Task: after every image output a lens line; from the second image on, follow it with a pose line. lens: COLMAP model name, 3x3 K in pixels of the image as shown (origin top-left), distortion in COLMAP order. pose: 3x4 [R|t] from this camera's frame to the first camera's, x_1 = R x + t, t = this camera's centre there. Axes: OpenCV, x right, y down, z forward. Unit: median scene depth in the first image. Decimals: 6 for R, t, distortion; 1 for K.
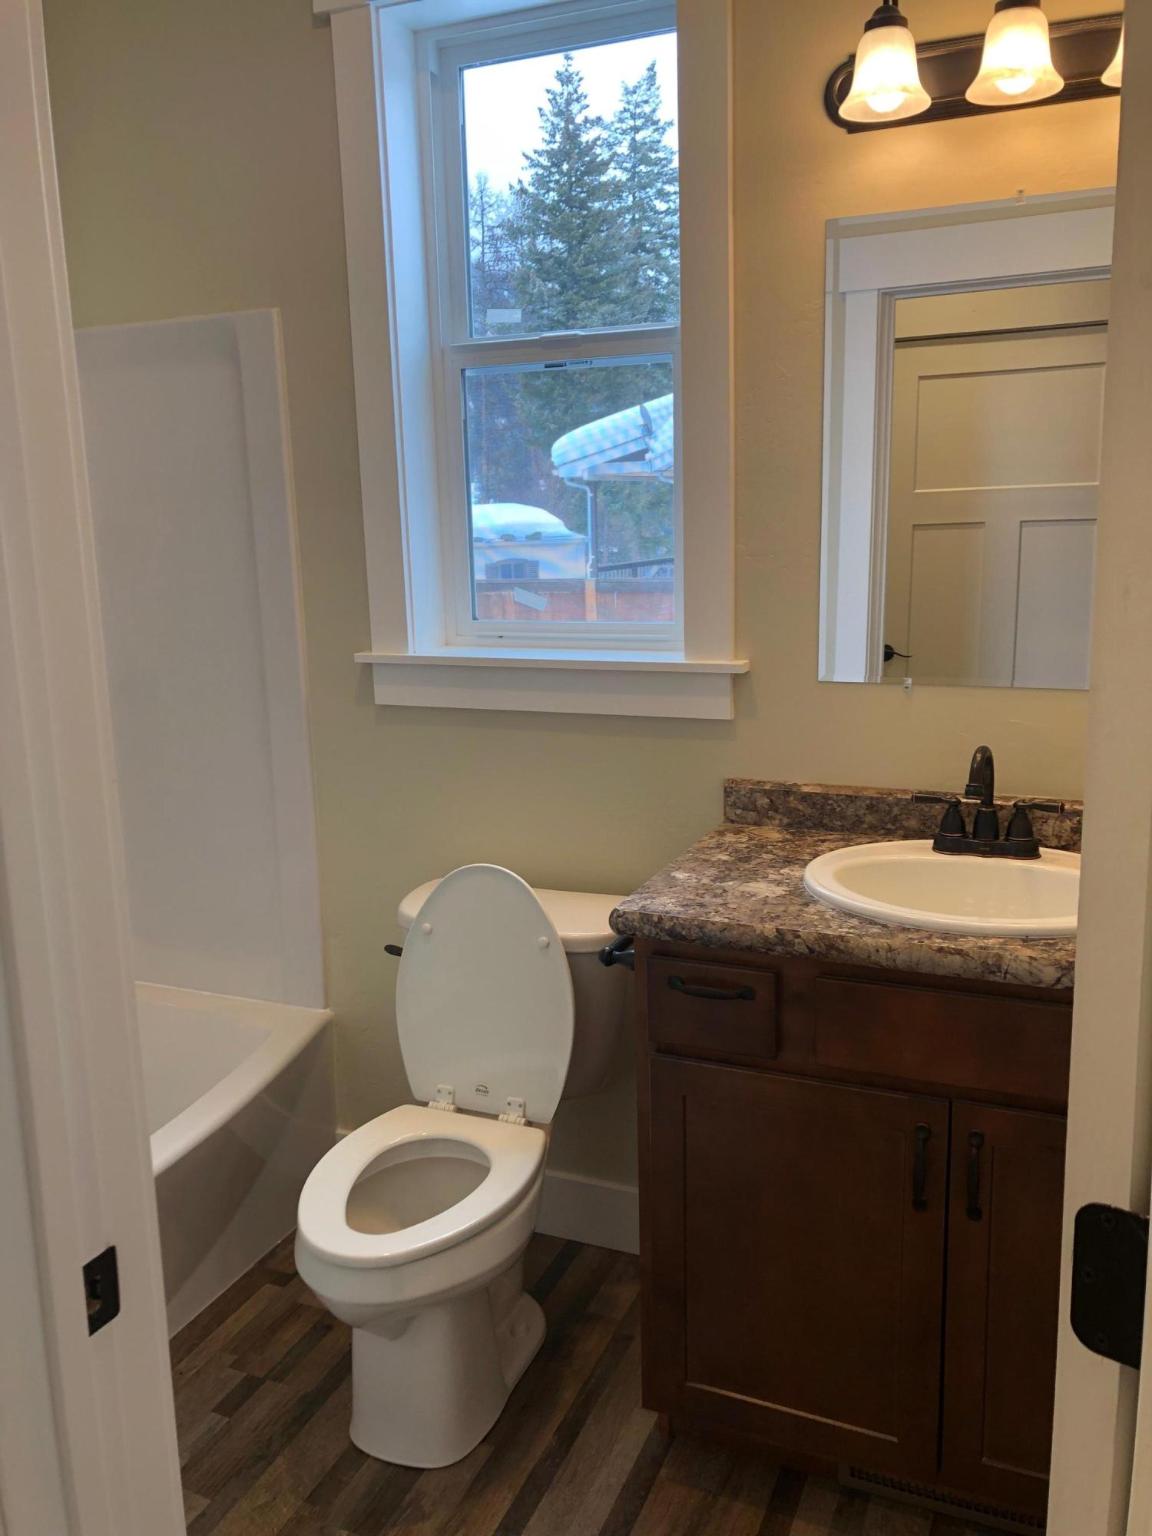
lens RADIAL K [[1244.5, 0, 576.0], [0, 1244.5, 768.0], [0, 0, 1]] dist [0.046832, -0.004615]
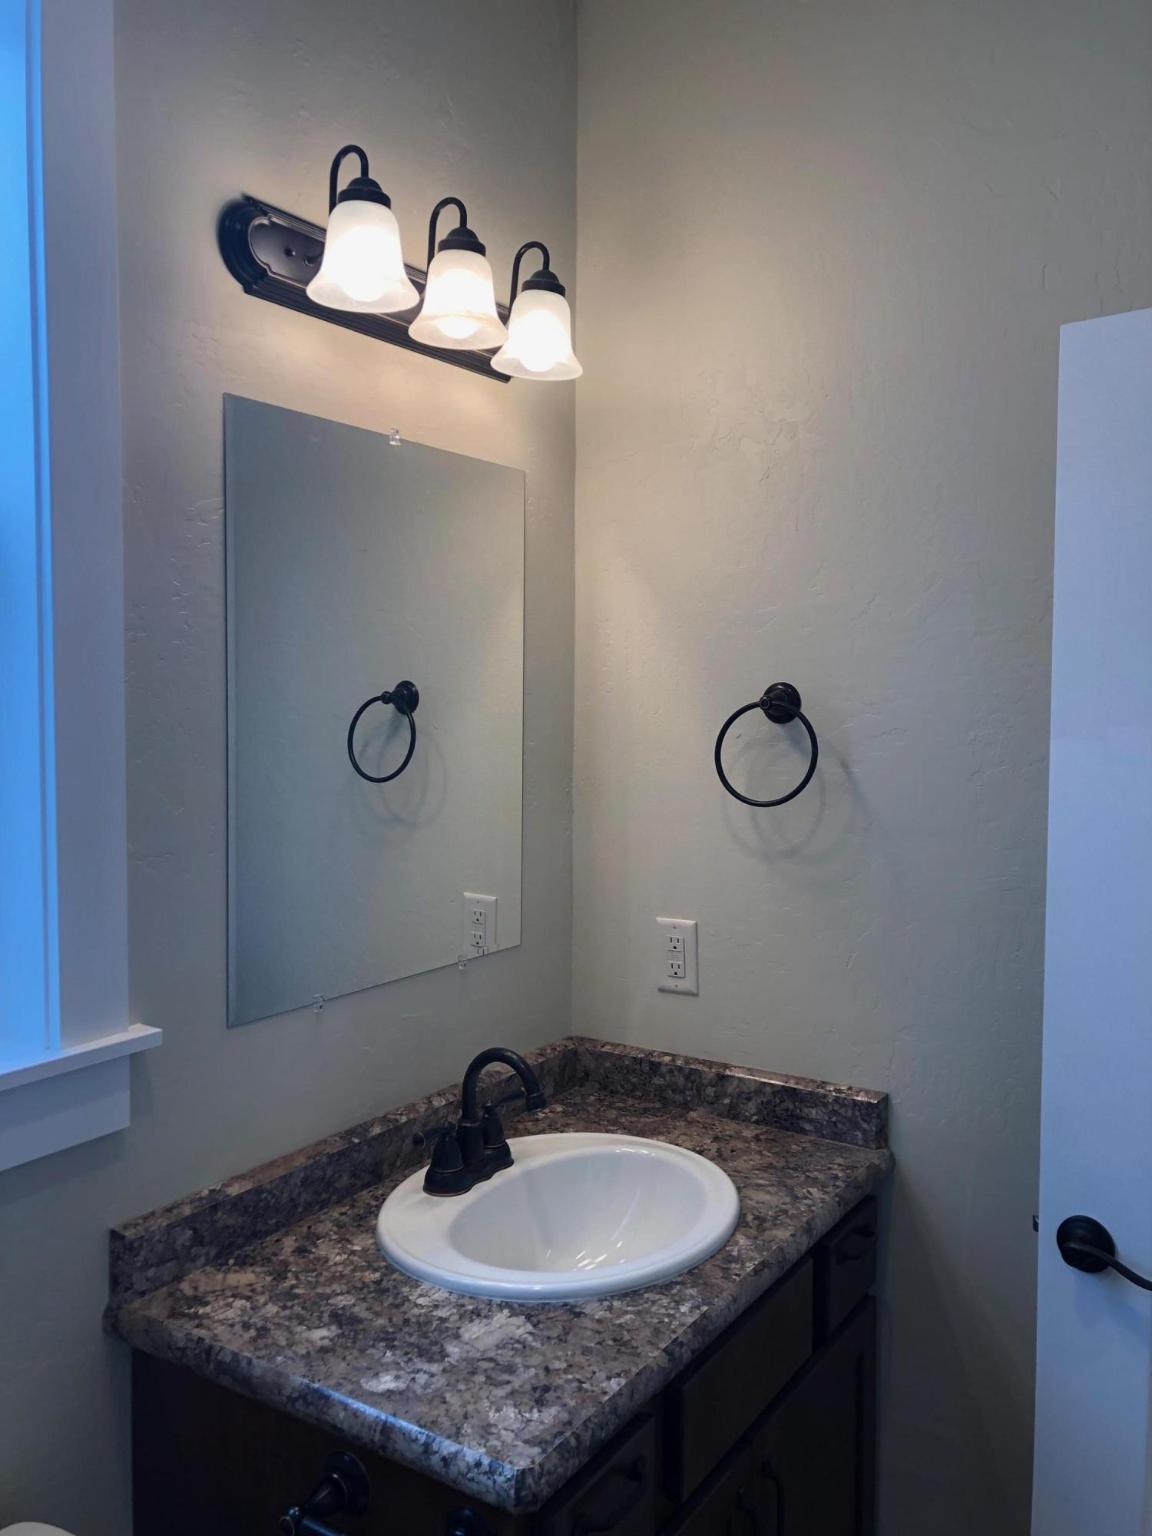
lens RADIAL K [[1244.5, 0, 576.0], [0, 1244.5, 768.0], [0, 0, 1]] dist [0.046832, -0.004615]
pose [[0.150409, -0.032394, 0.988093, -0.519999], [0.179783, 0.983694, 0.004883, -0.205103], [-0.972139, 0.176908, 0.153781, 0.765402]]
